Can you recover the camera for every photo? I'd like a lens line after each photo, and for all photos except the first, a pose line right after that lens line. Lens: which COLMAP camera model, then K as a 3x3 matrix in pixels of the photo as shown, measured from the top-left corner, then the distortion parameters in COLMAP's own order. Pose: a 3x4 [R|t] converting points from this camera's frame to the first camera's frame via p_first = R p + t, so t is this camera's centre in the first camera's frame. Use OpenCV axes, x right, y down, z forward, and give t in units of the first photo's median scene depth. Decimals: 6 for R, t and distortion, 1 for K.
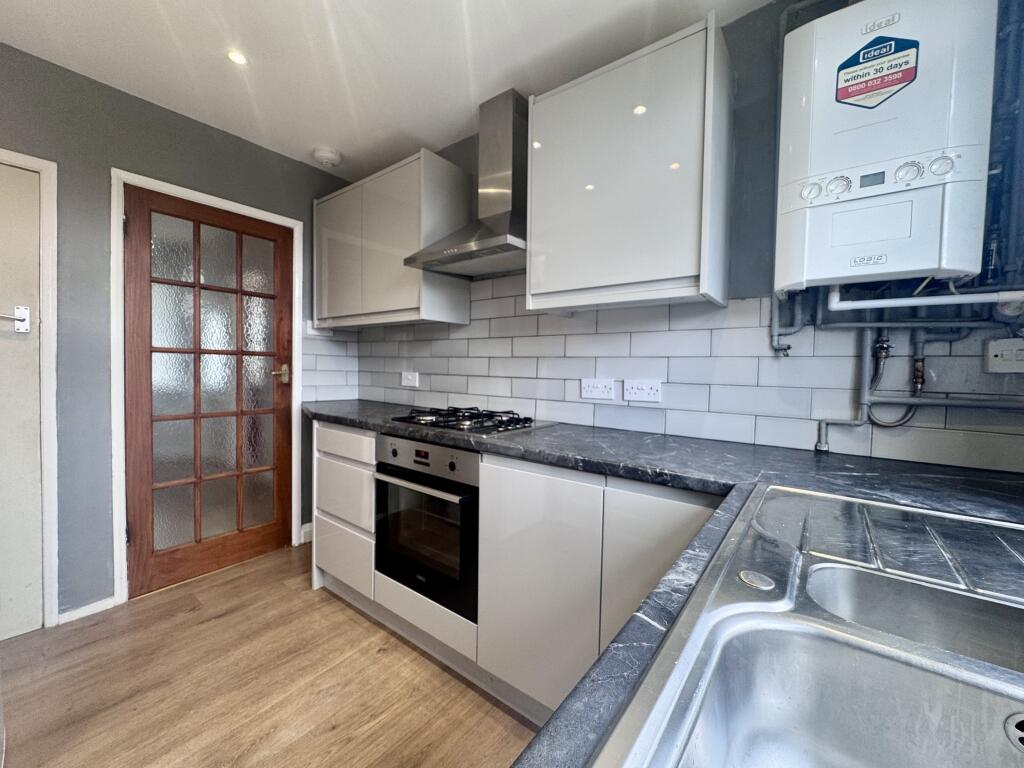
lens RADIAL K [[408.8, 0, 512.0], [0, 408.8, 384.0], [0, 0, 1]] dist [-0.001487, -0.000351]
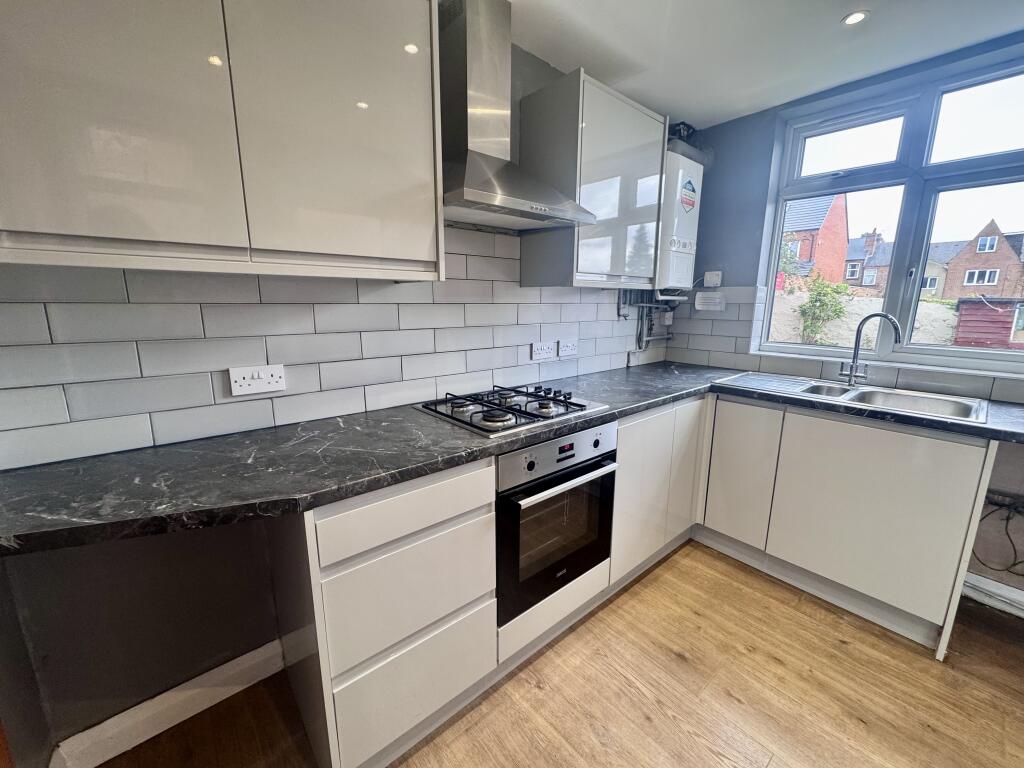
lens RADIAL K [[408.8, 0, 512.0], [0, 408.8, 384.0], [0, 0, 1]] dist [-0.001487, -0.000351]
pose [[0.209811, -0.210553, 0.954802, -1.059101], [0.038806, 0.977562, 0.207045, -0.156245], [-0.976972, -0.006389, 0.213274, 0.909957]]
